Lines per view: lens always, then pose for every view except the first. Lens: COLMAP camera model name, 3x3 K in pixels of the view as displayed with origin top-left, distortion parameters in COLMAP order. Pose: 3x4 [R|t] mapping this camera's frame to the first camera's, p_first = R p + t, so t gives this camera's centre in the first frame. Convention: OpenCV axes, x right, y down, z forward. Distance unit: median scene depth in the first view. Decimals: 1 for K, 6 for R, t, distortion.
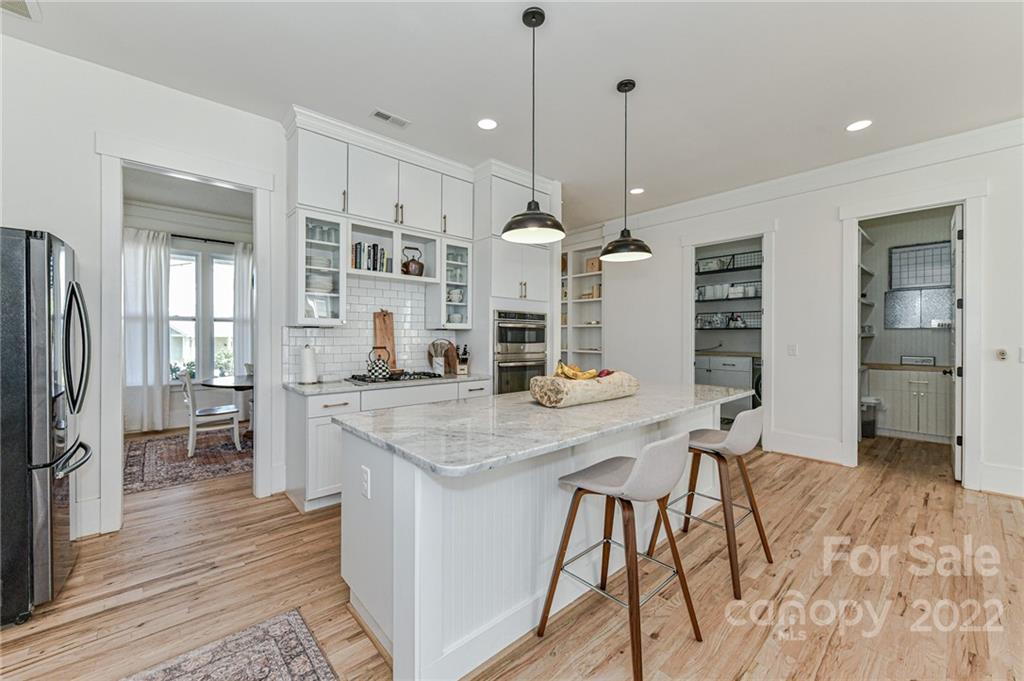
lens RADIAL K [[400.7, 0, 509.4], [0, 400.7, 334.7], [0, 0, 1]] dist [0.004272, -0.000019]
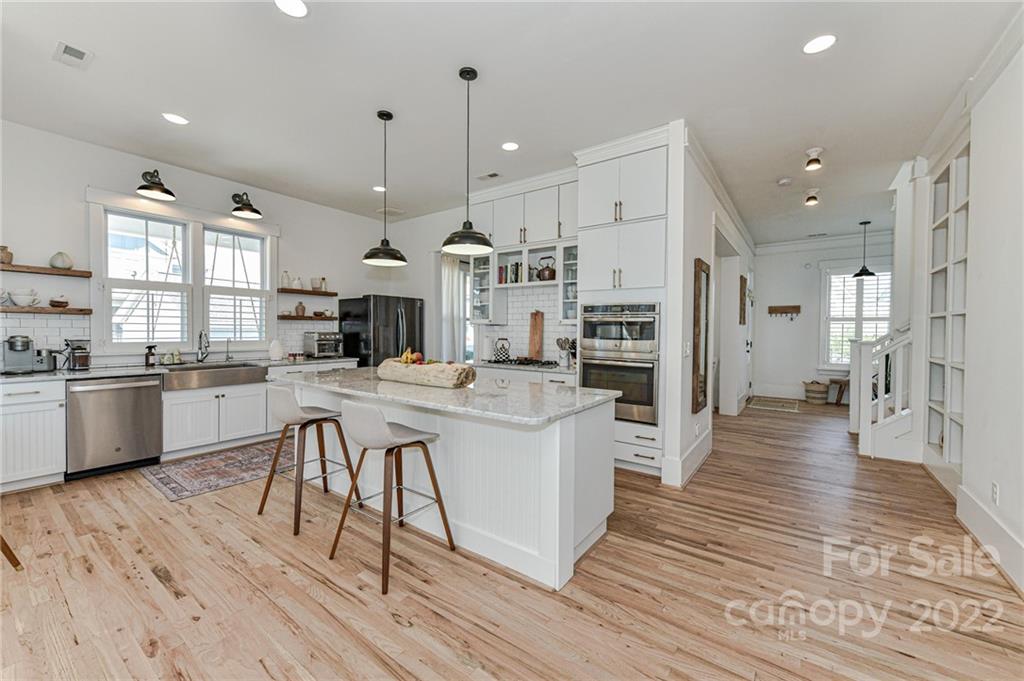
lens RADIAL K [[400.7, 0, 509.9], [0, 400.7, 339.8], [0, 0, 1]] dist [0.004272, -0.000019]
pose [[0.218641, 0.021070, -0.975578, 0.906672], [-0.004525, 0.999778, 0.020579, 0.005109], [0.975795, -0.000085, 0.218688, 0.634652]]
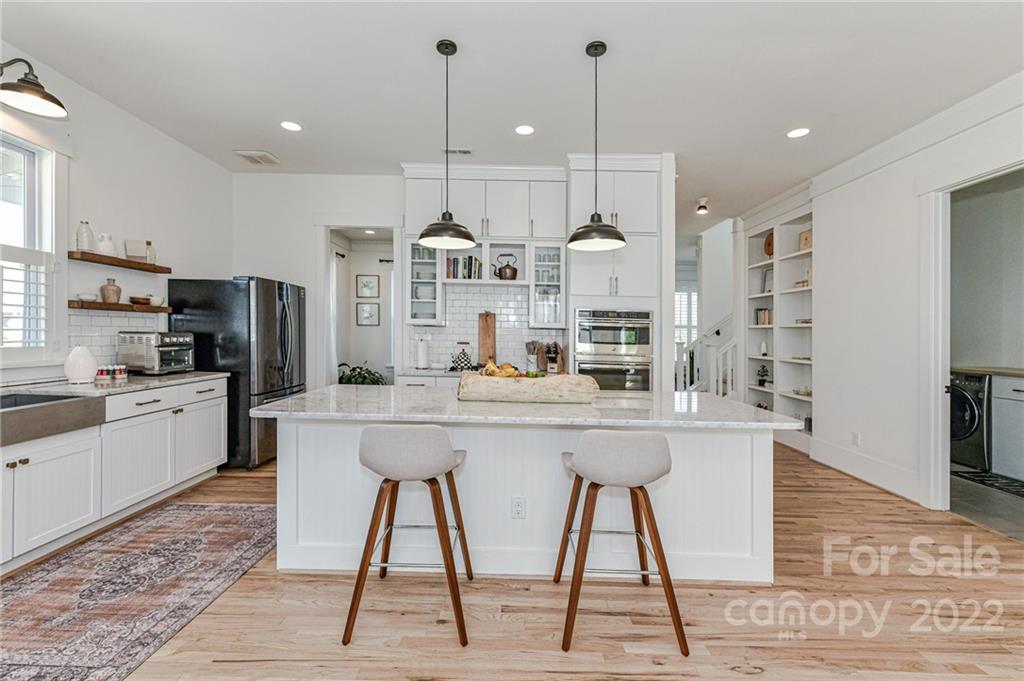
lens RADIAL K [[422.4, 0, 505.1], [0, 422.4, 336.3], [0, 0, 1]] dist [0.005777, -0.001027]
pose [[0.743213, 0.016906, -0.668841, 0.537626], [-0.016953, 0.999836, 0.006435, 0.001599], [0.668840, 0.006557, 0.743378, 0.132334]]
